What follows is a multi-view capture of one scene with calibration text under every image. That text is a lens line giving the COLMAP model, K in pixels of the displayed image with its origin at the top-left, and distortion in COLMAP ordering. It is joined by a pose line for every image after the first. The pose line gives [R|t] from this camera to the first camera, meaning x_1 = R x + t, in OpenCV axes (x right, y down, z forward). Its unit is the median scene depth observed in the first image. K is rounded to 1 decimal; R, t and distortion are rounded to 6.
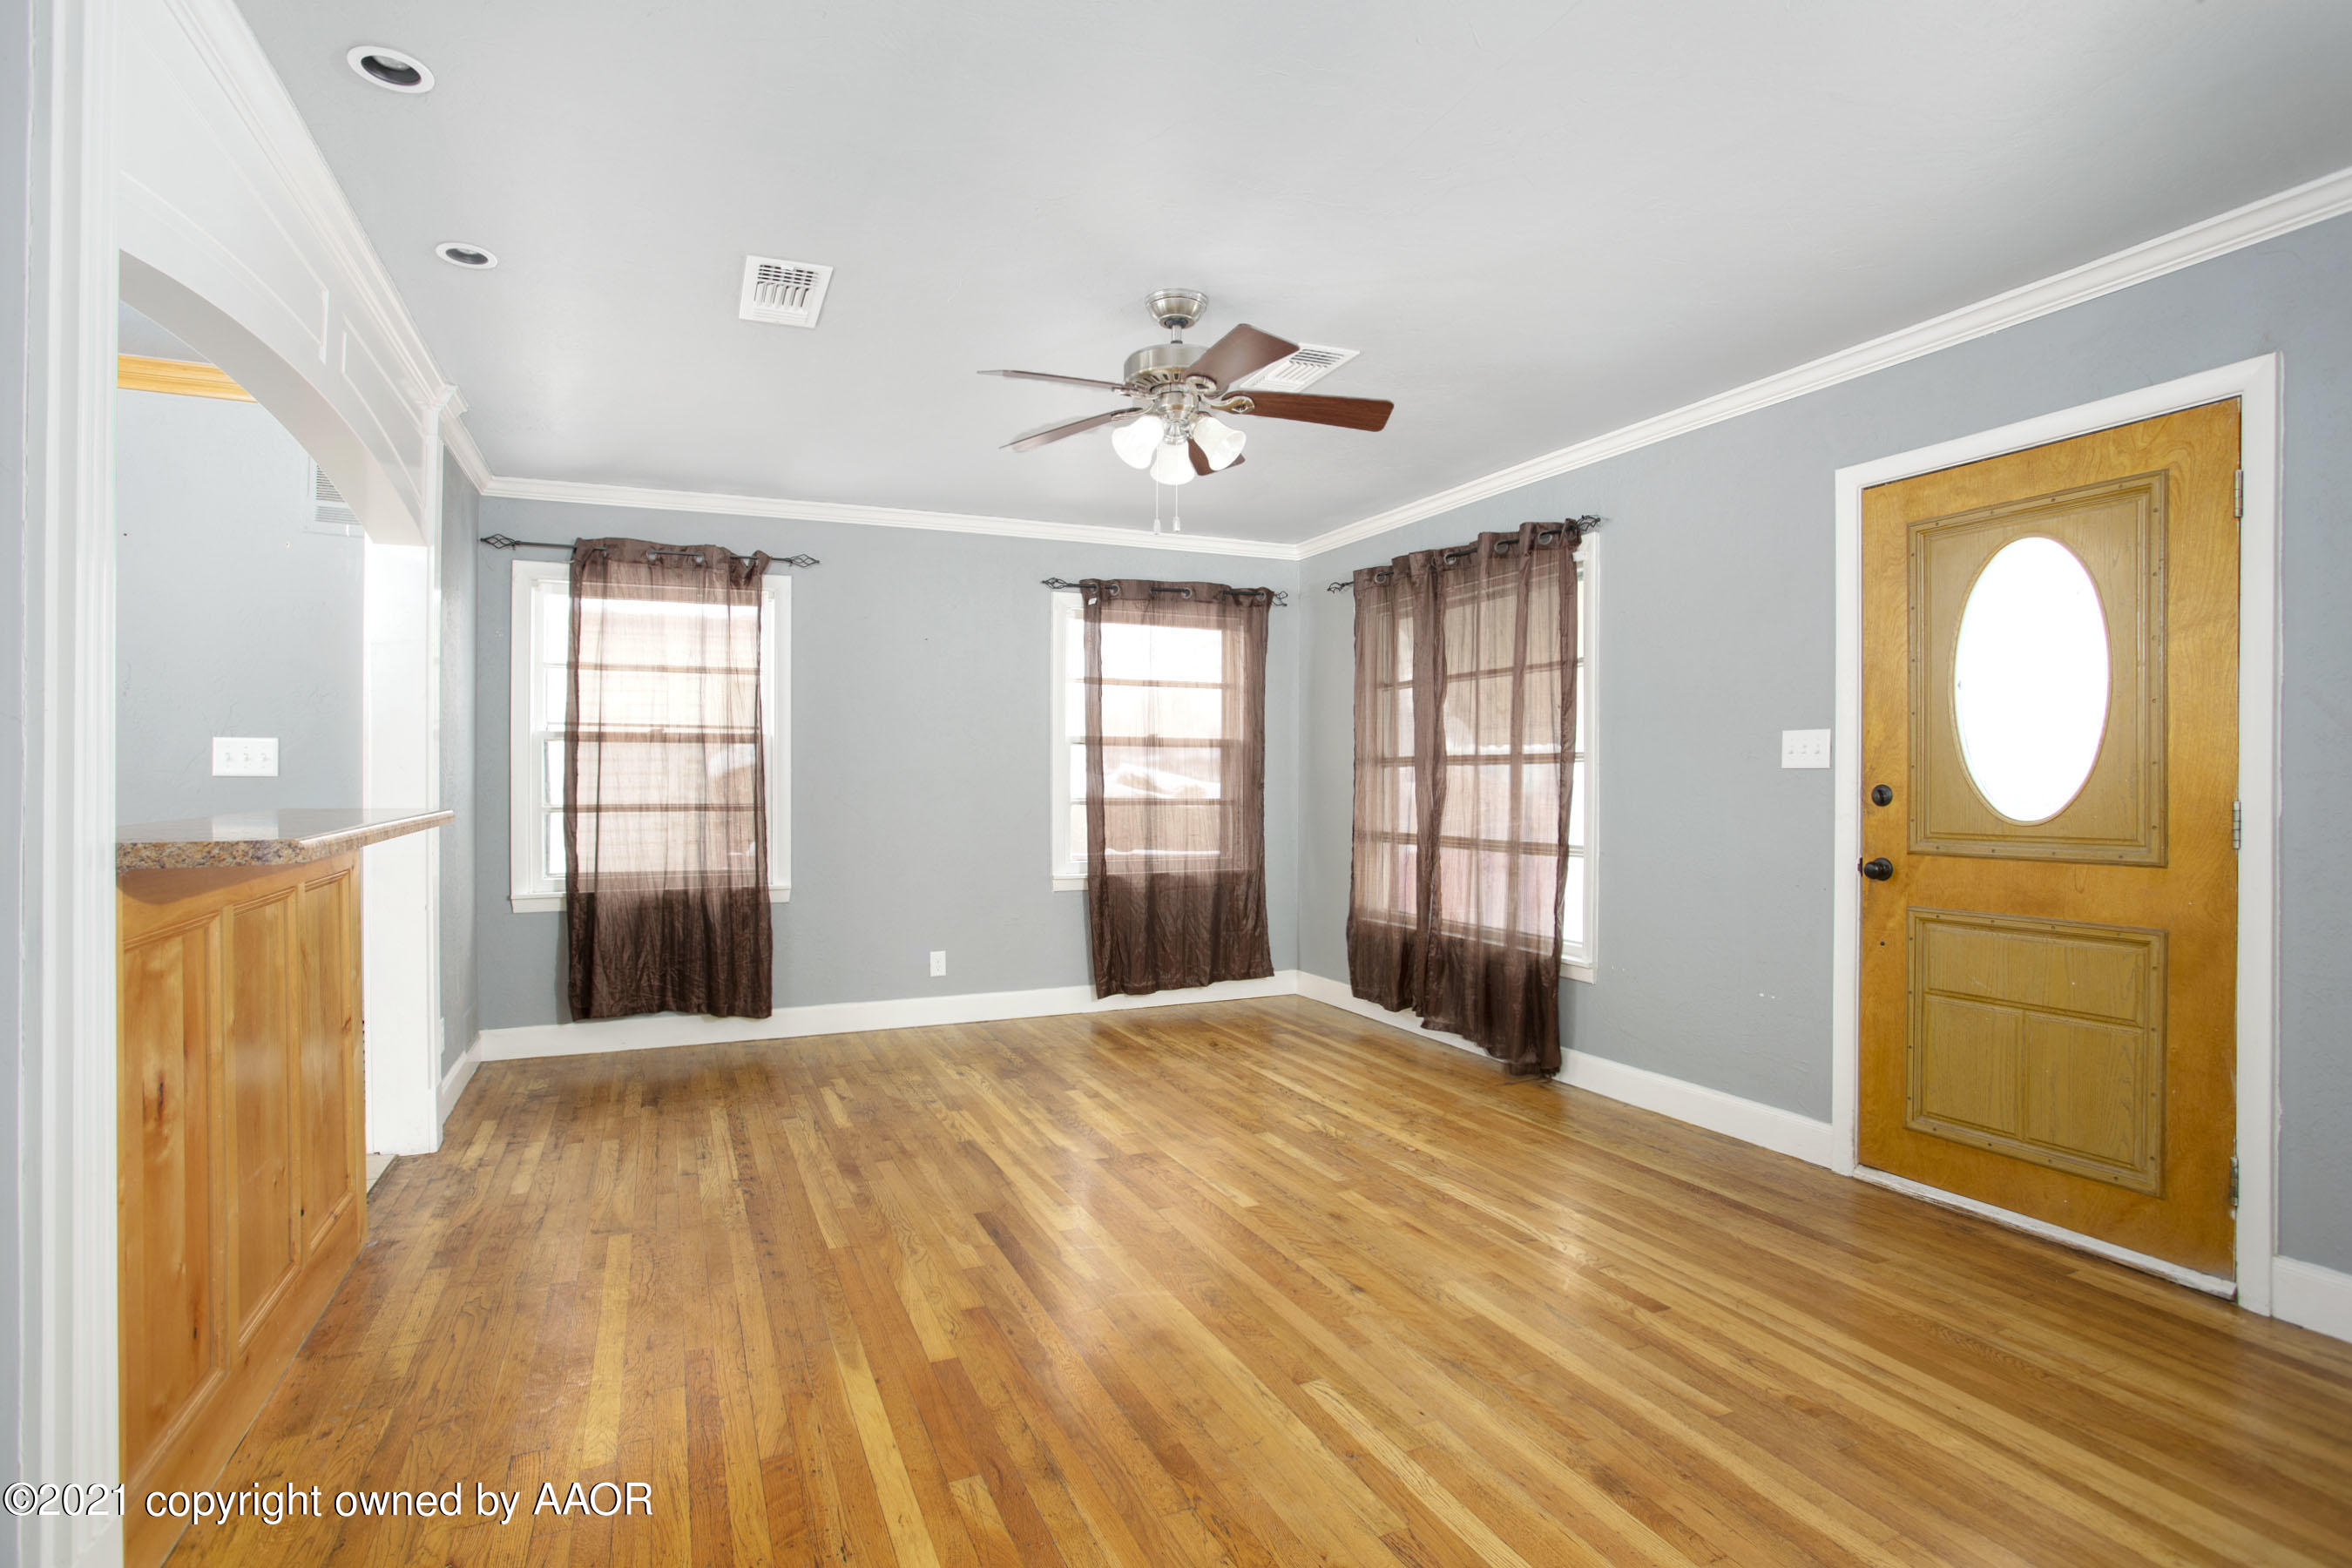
lens RADIAL K [[1160.8, 0, 1175.4], [0, 1160.8, 774.5], [0, 0, 1]] dist [-0.082564, 0.037183]
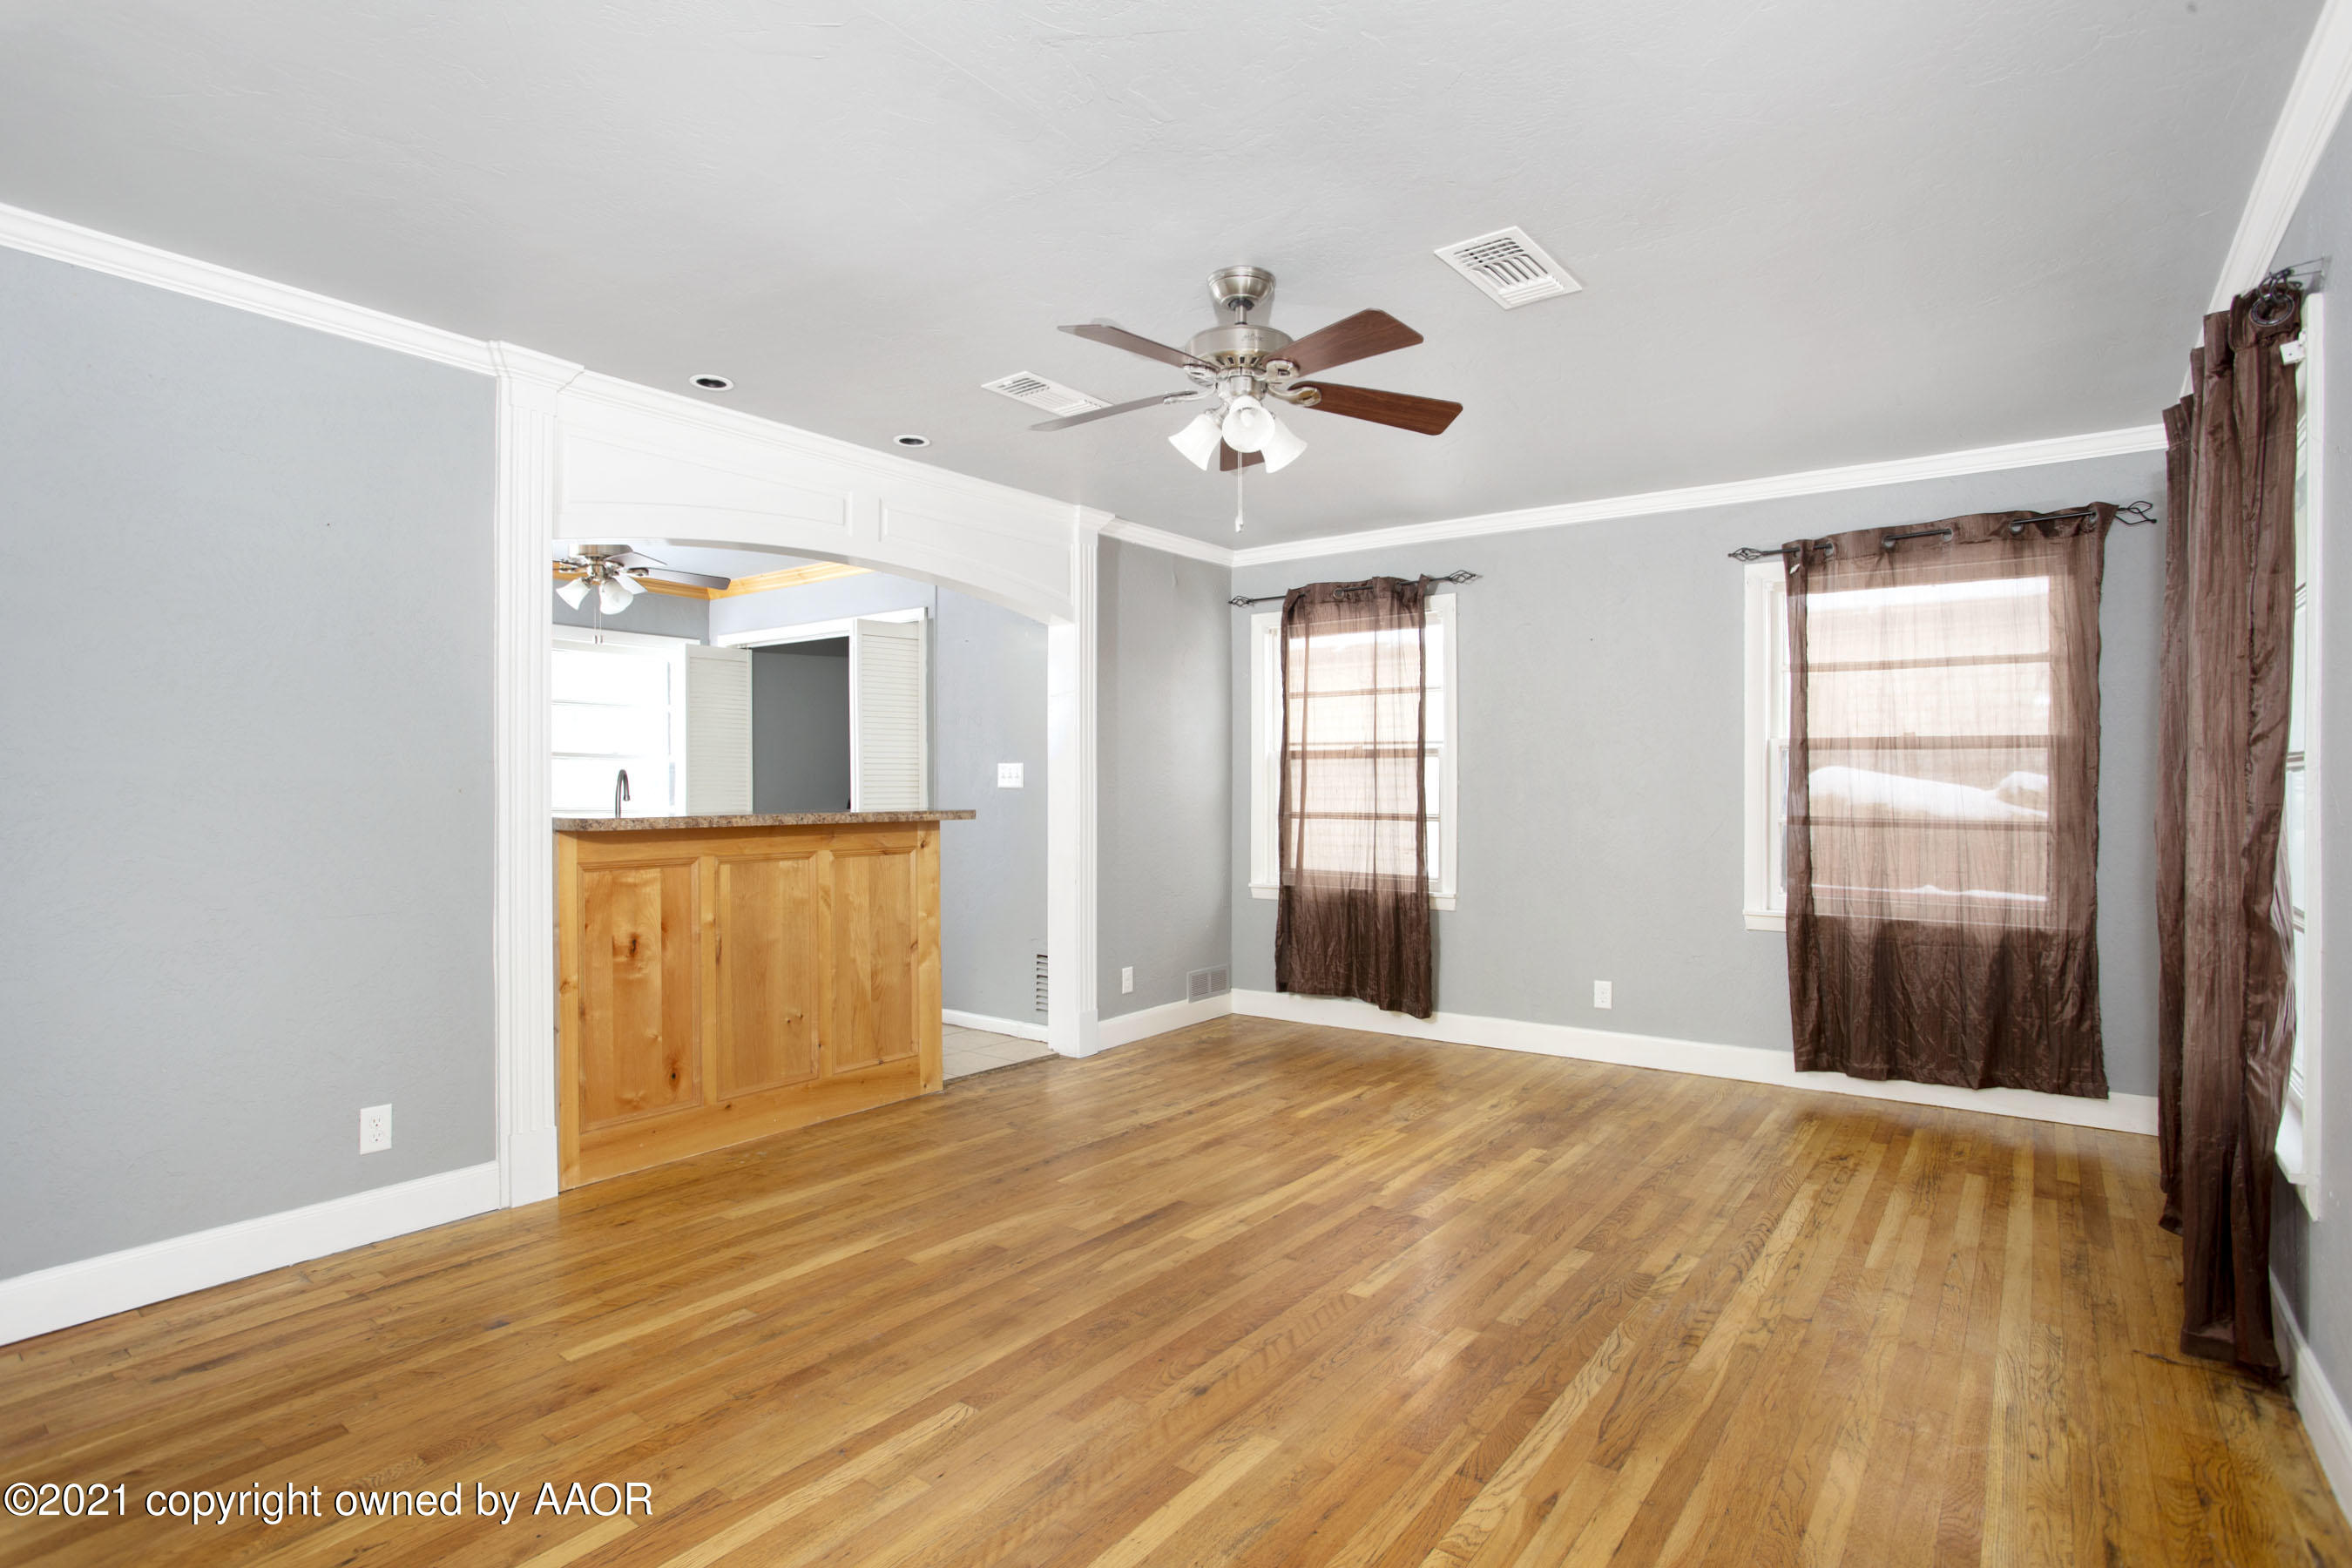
lens RADIAL K [[1160.8, 0, 1175.4], [0, 1160.8, 774.5], [0, 0, 1]] dist [-0.082564, 0.037183]
pose [[0.479576, -0.006094, -0.877479, 0.498269], [0.000891, 0.999979, -0.006458, -0.004827], [0.877500, 0.002315, 0.479571, 0.314244]]
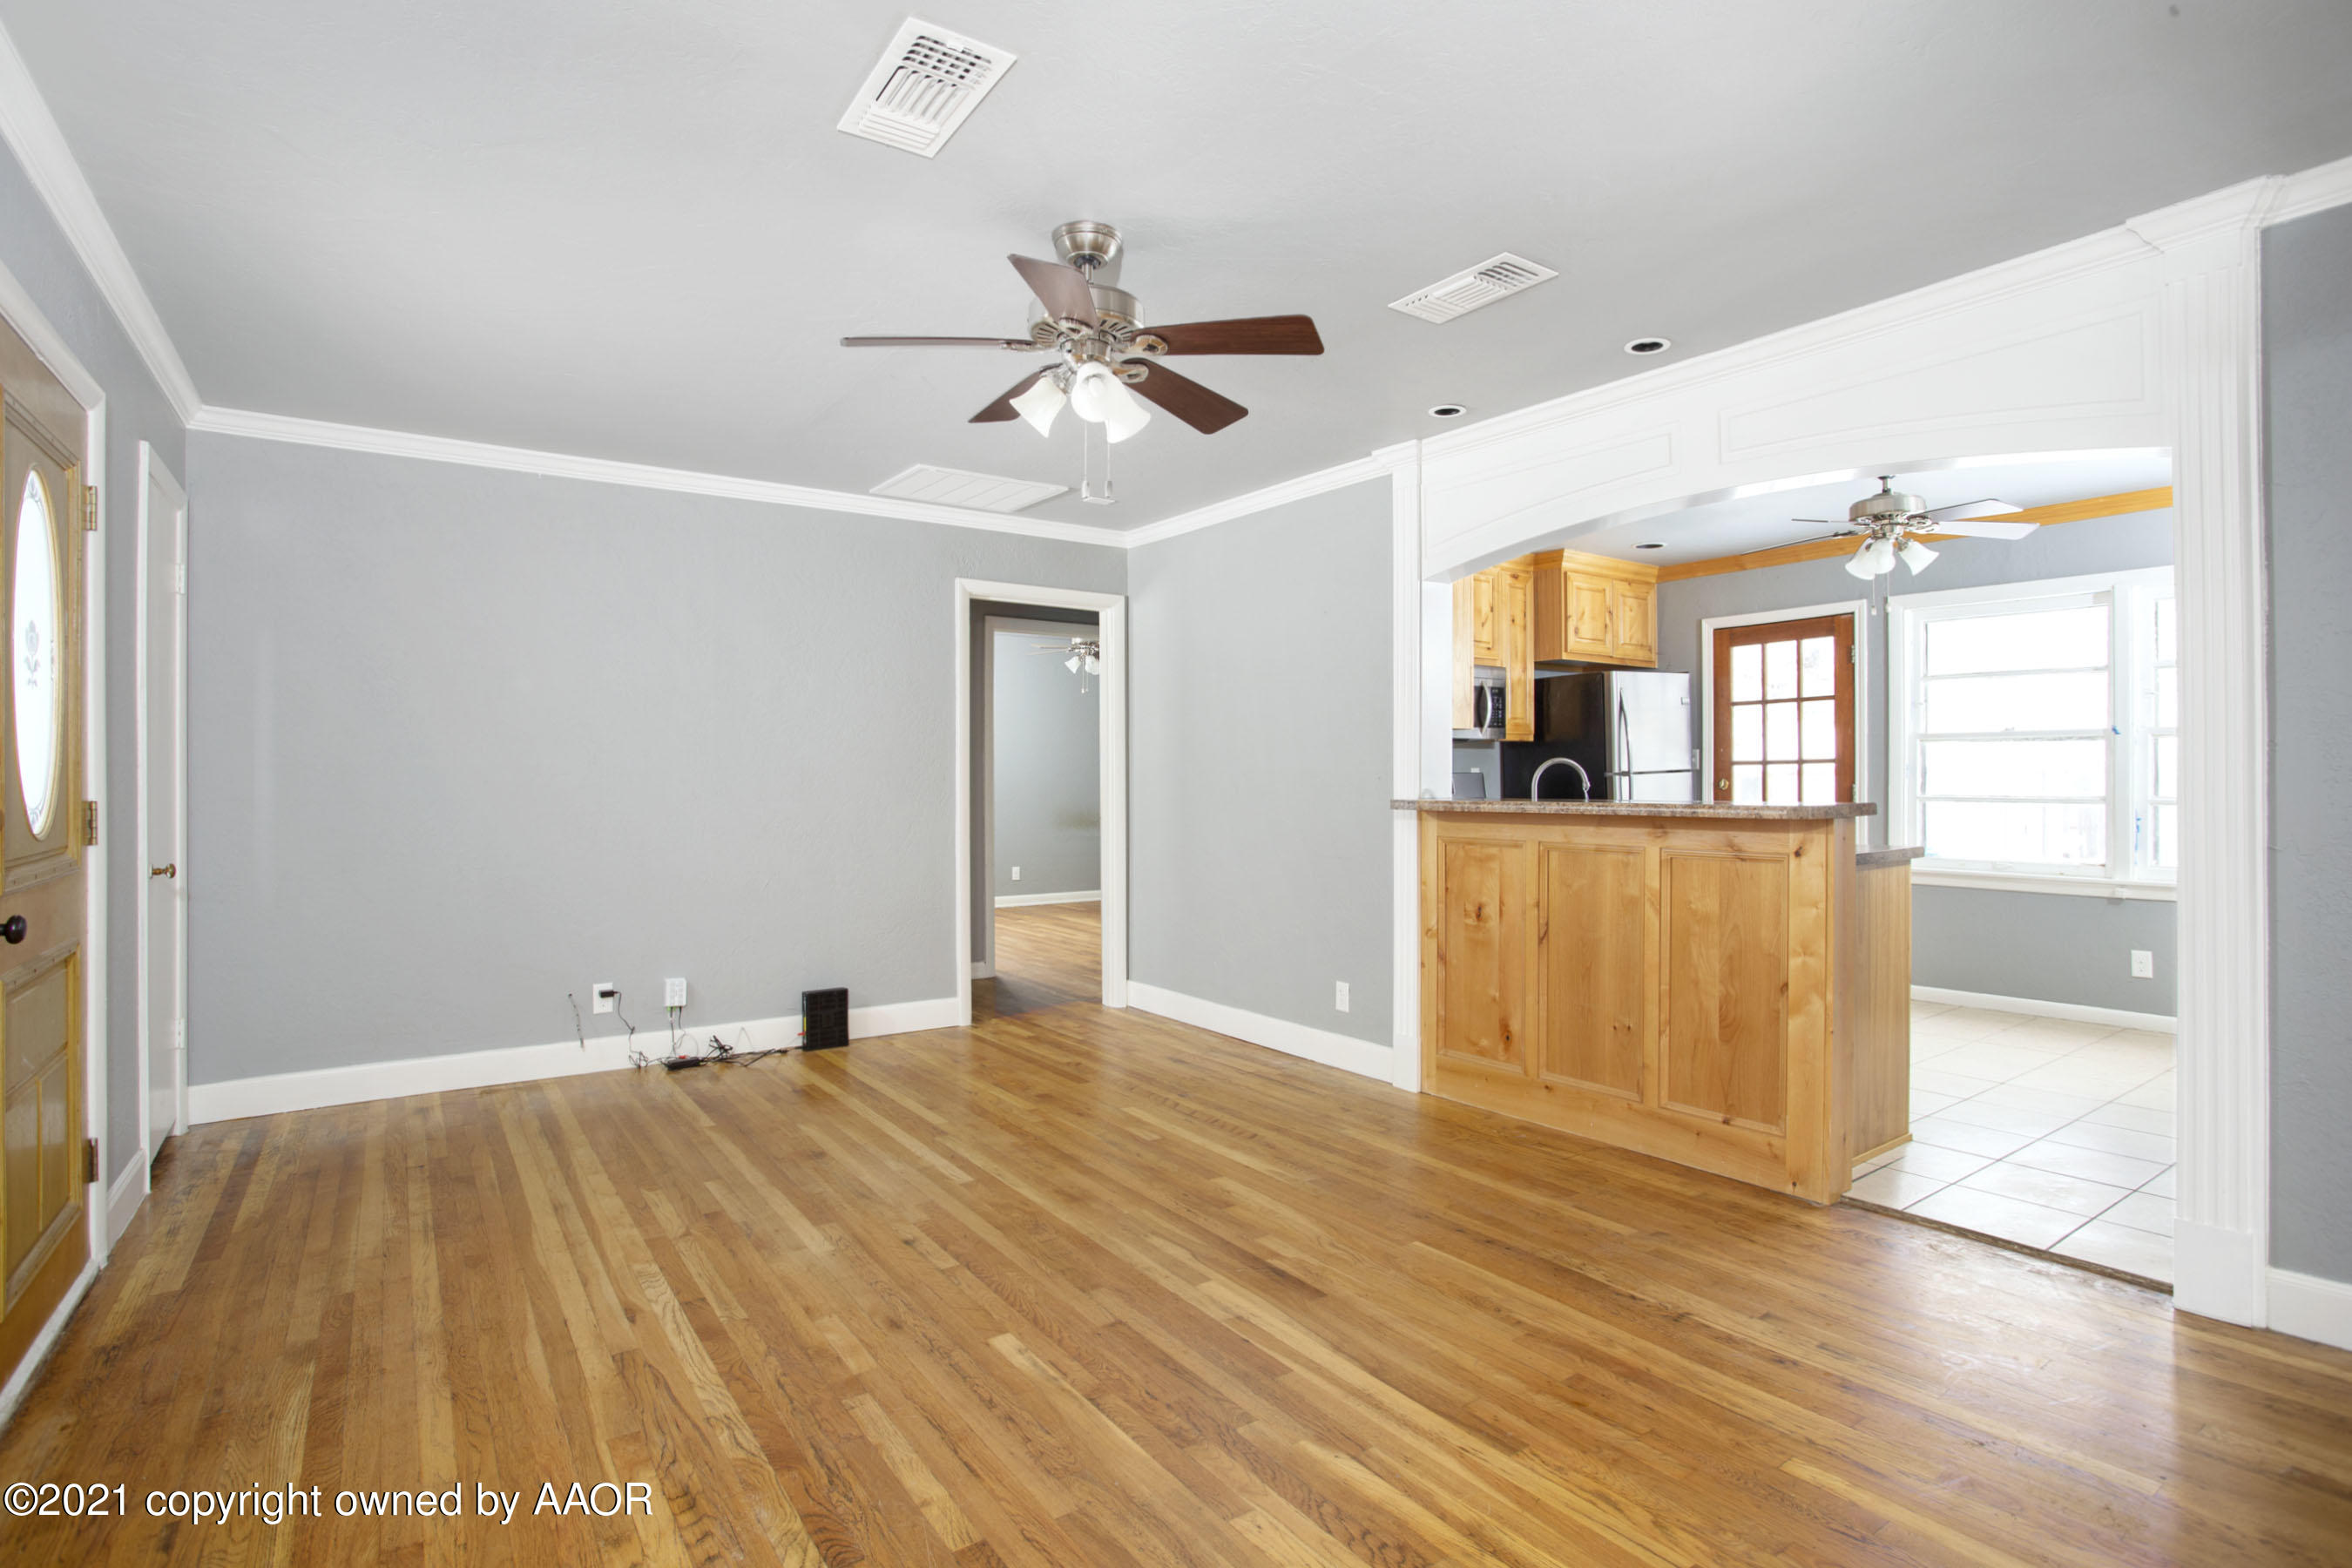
lens RADIAL K [[1175.5, 0, 1166.7], [0, 1175.5, 776.2], [0, 0, 1]] dist [-0.097183, 0.039734]
pose [[-0.983892, 0.006709, -0.178636, 0.059947], [0.006946, 0.999976, -0.000704, -0.001227], [0.178627, -0.001934, -0.983915, 1.186002]]
